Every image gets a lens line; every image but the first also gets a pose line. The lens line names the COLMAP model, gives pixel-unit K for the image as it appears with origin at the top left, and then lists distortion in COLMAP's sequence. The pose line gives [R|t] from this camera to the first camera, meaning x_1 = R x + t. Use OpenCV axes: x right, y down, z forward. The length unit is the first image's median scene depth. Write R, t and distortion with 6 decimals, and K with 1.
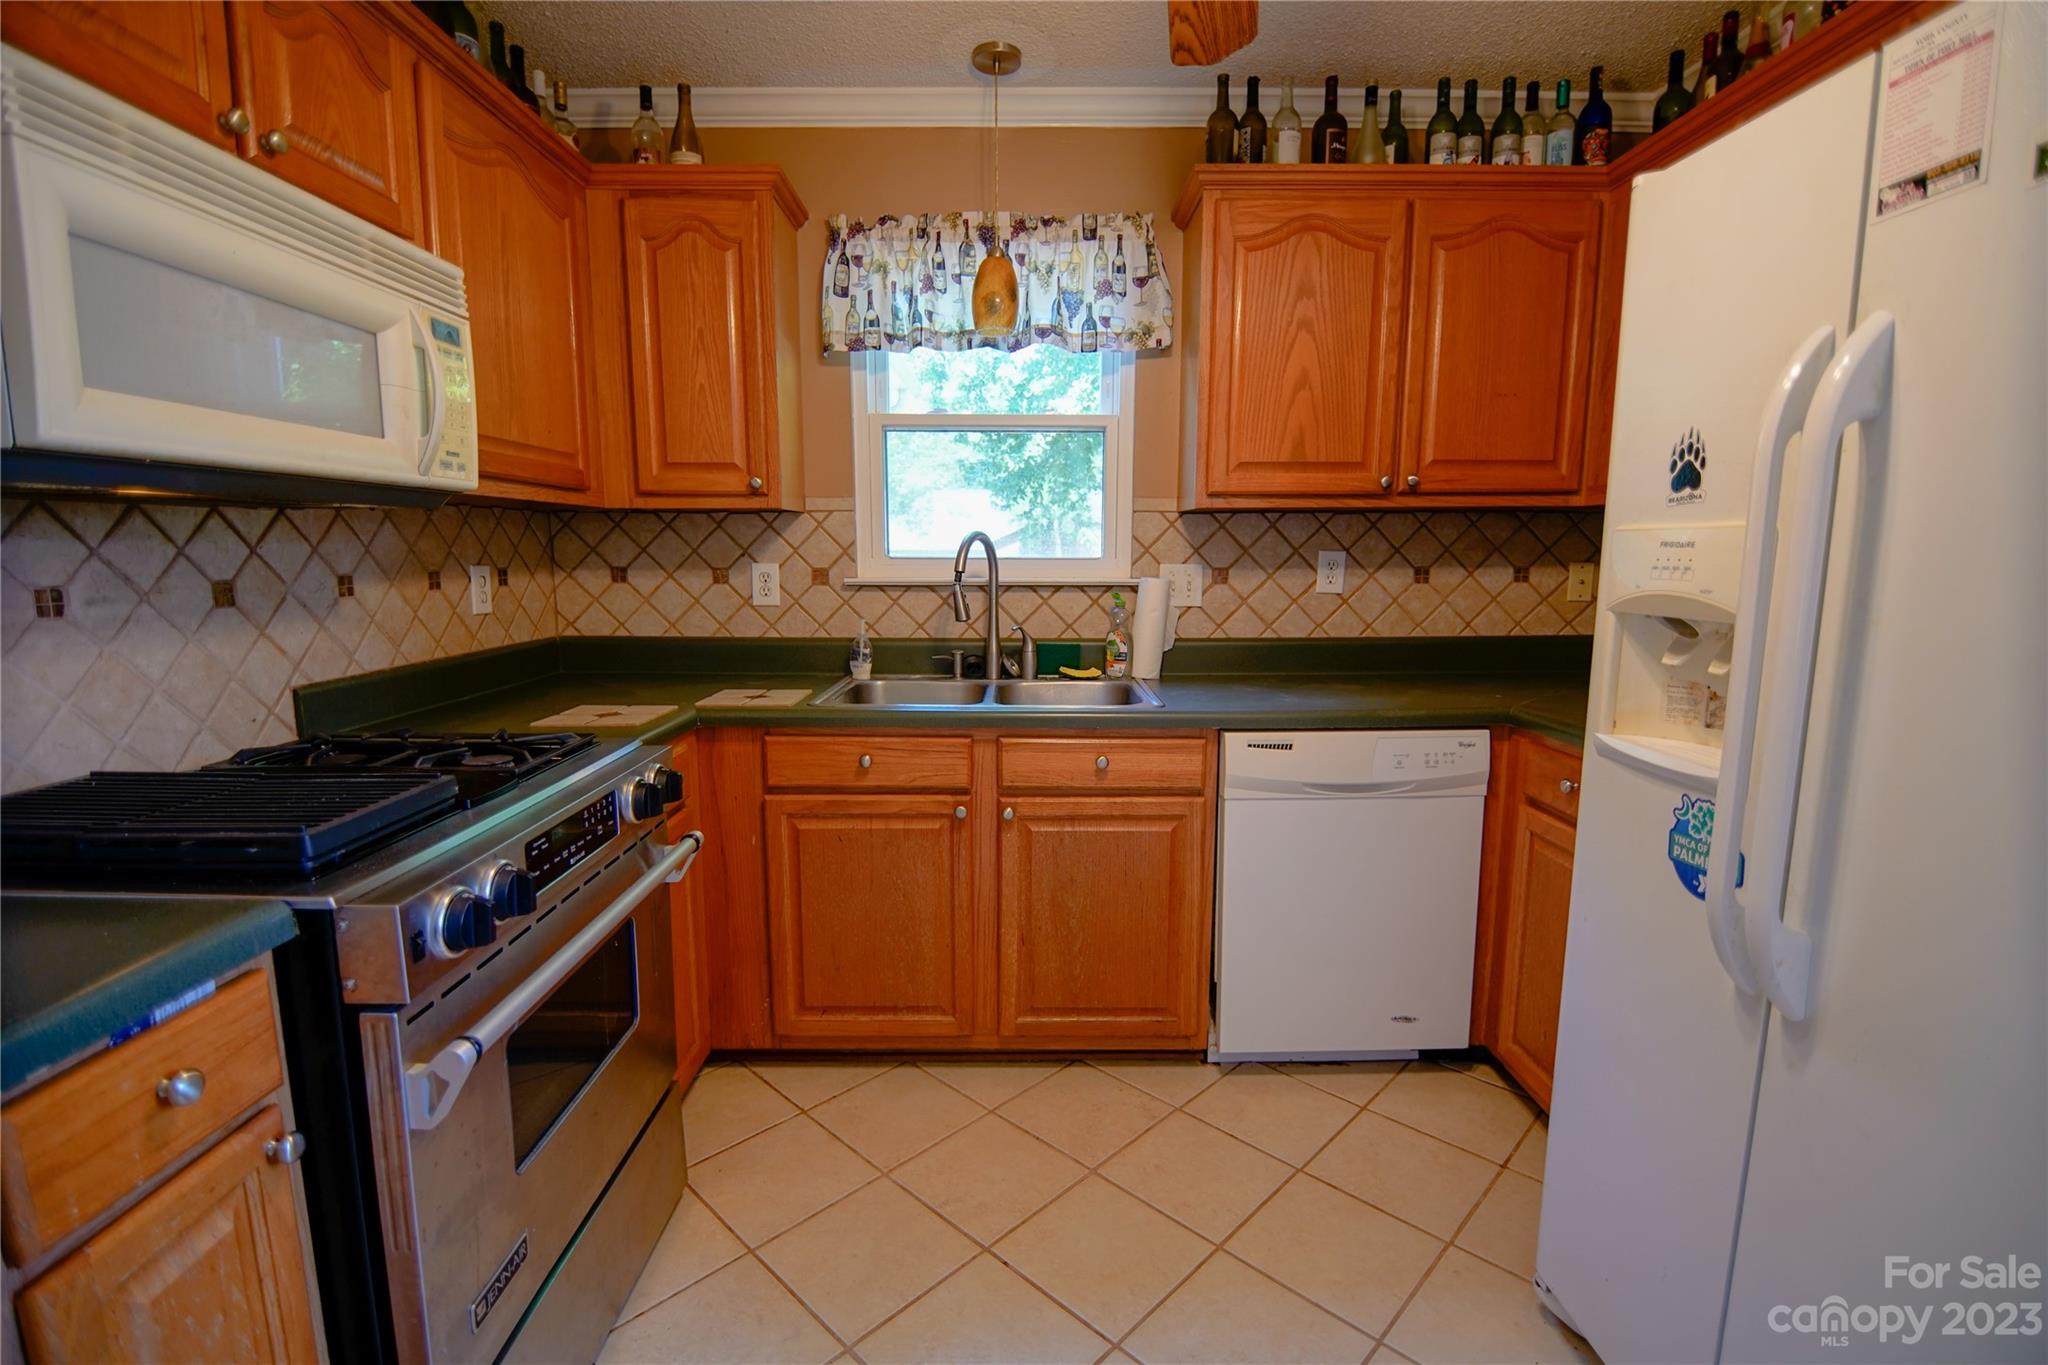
lens RADIAL K [[919.5, 0, 1024.7], [0, 919.5, 693.1], [0, 0, 1]] dist [0.002175, -0.016332]
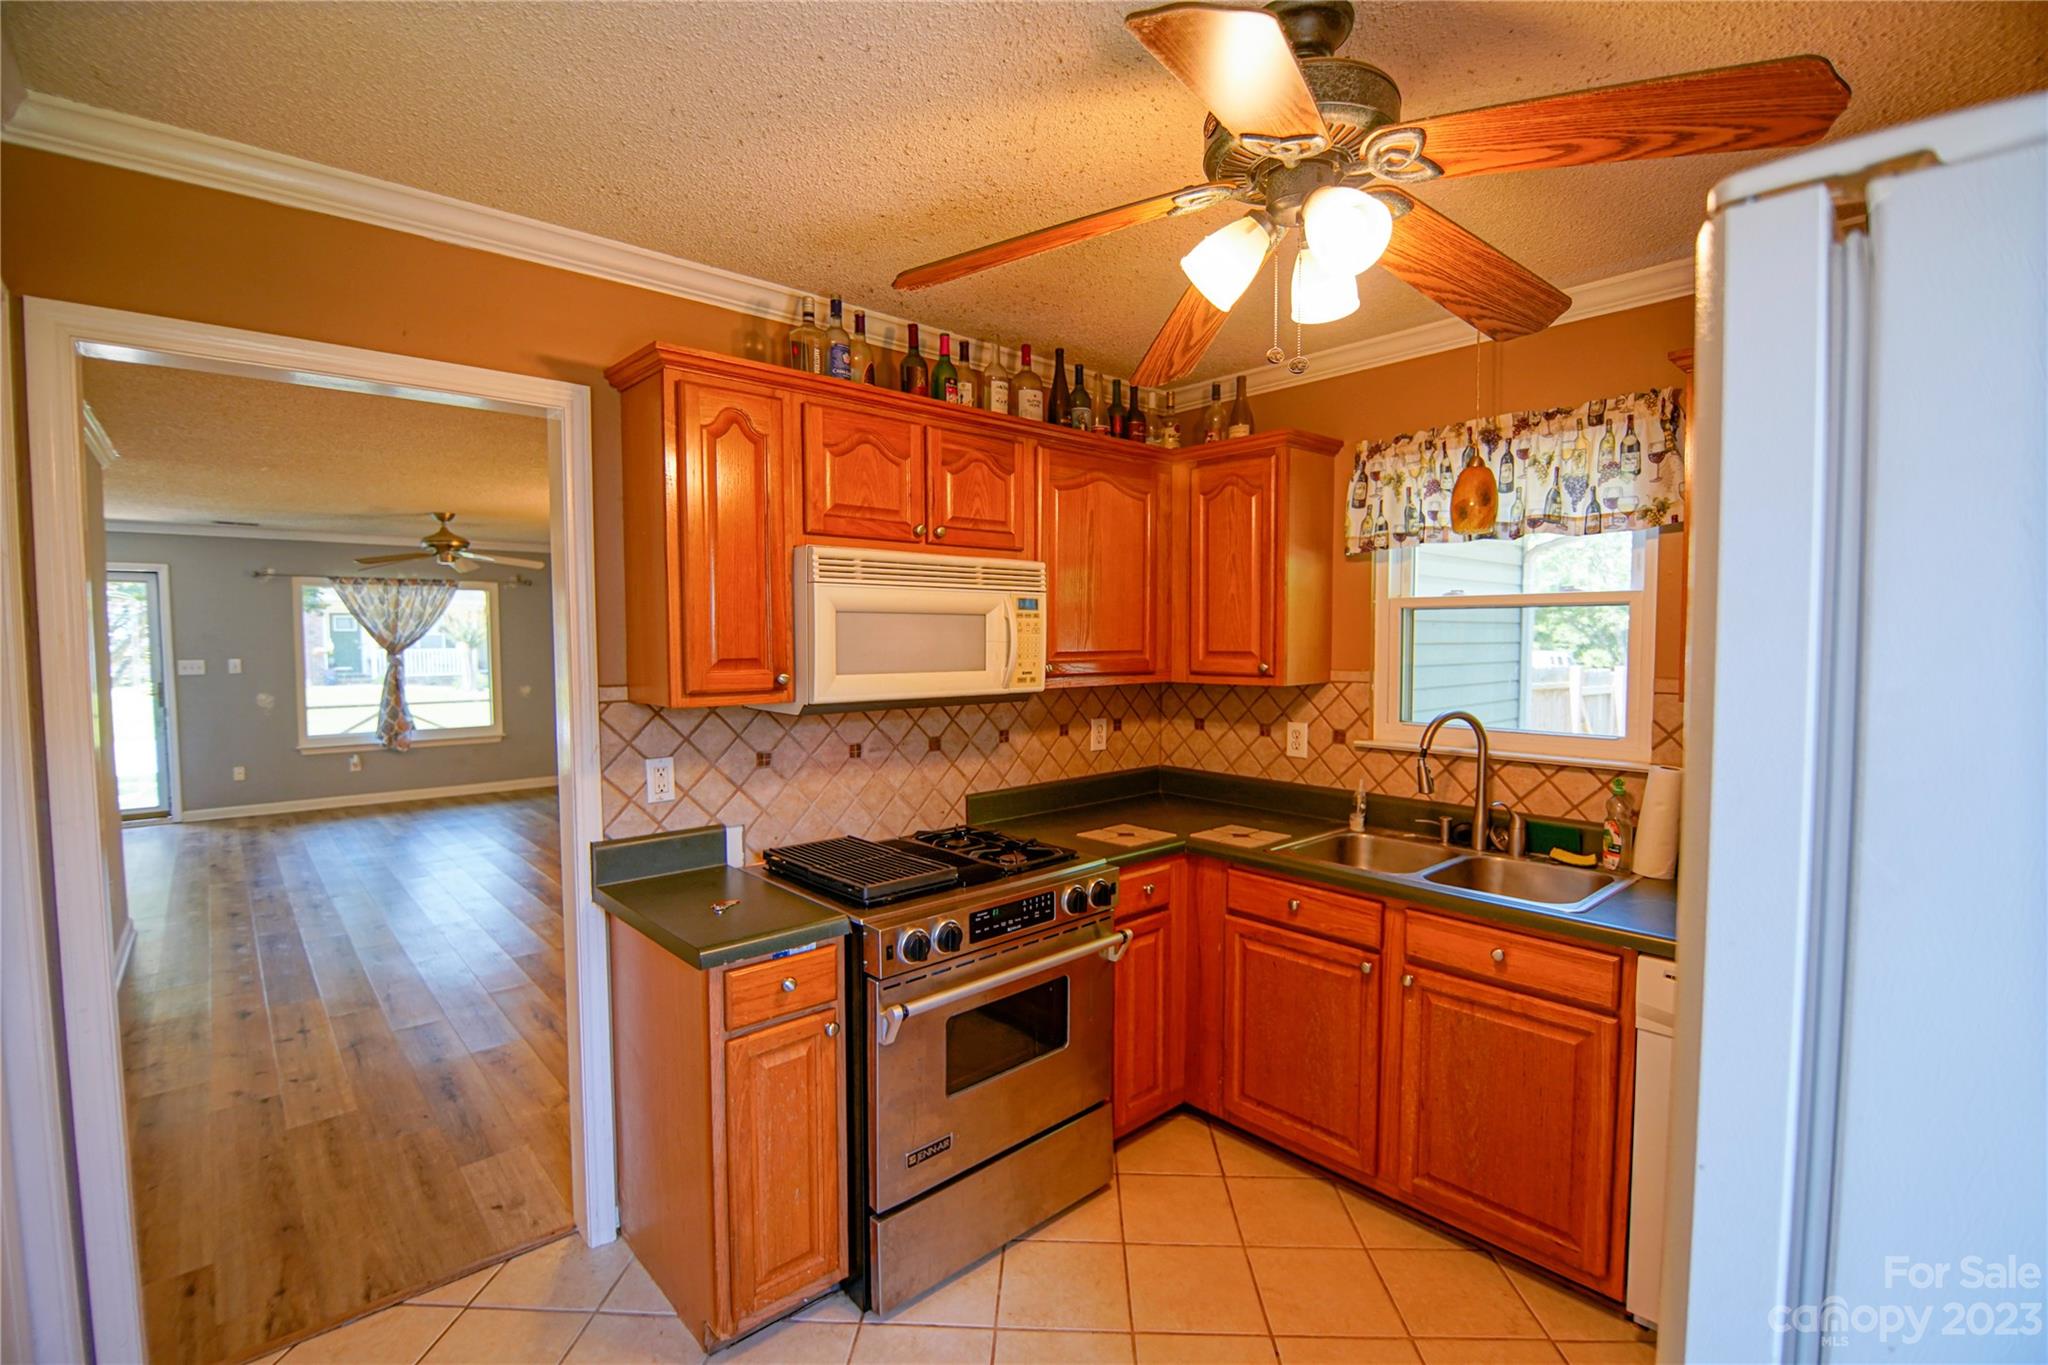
lens RADIAL K [[919.5, 0, 1024.7], [0, 919.5, 693.1], [0, 0, 1]] dist [0.002175, -0.016332]
pose [[0.667383, 0.040633, -0.743605, 0.438647], [-0.108599, 0.993147, -0.043198, -0.102544], [0.736754, 0.109584, 0.667222, -0.092289]]
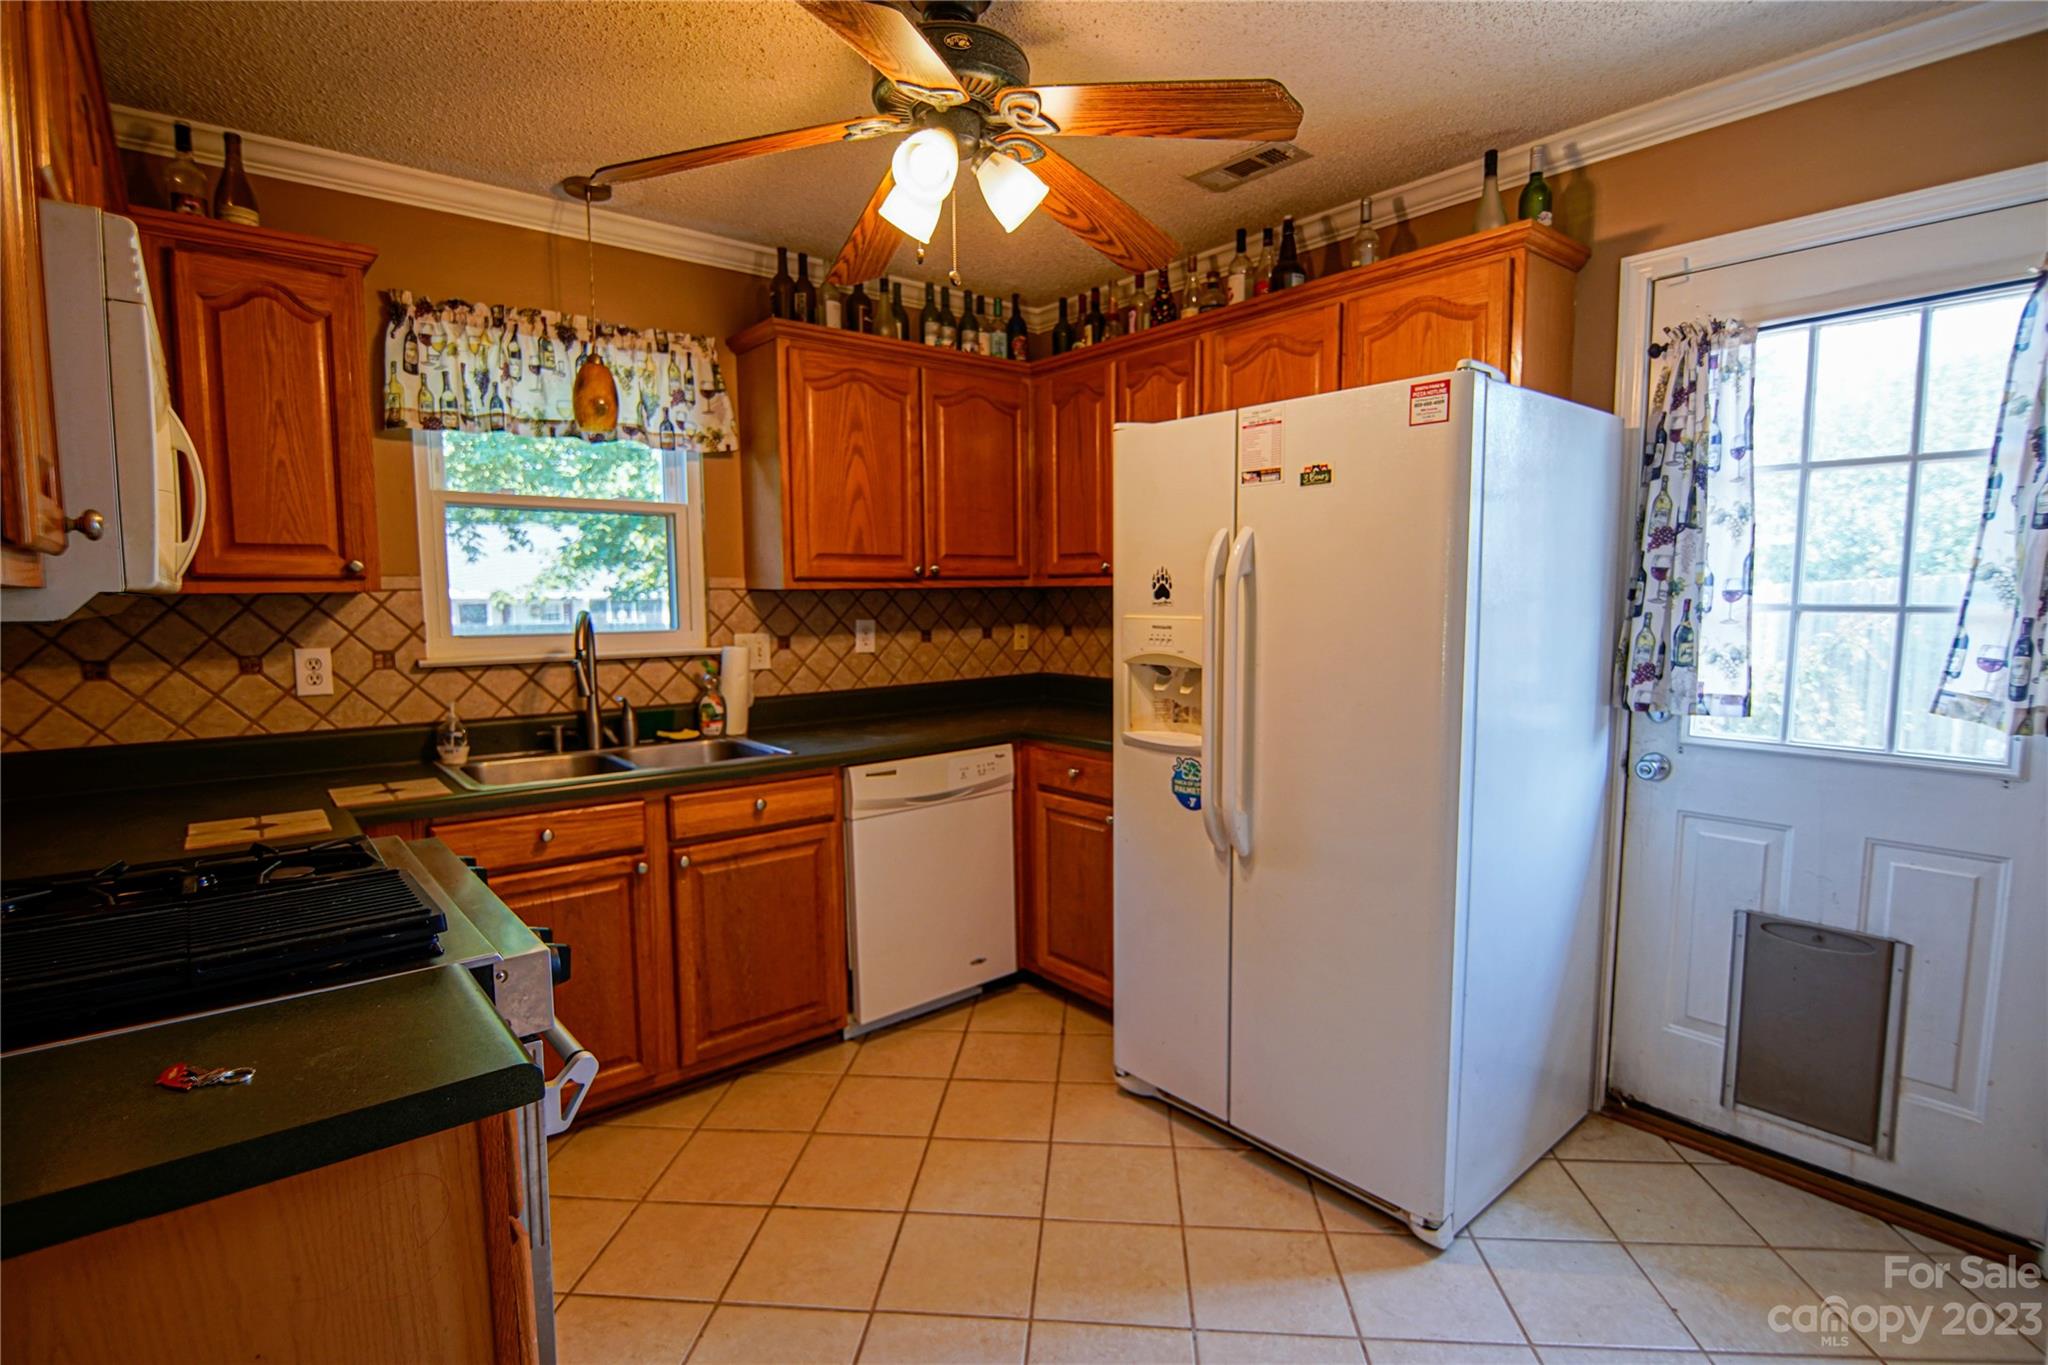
lens RADIAL K [[981.9, 0, 1024.0], [0, 981.9, 696.0], [0, 0, 1]] dist [0.000791, -0.014692]
pose [[0.773901, -0.073305, 0.629050, -0.403741], [0.104483, 0.994446, -0.012656, -0.012221], [-0.624629, 0.075519, 0.777262, -0.198183]]
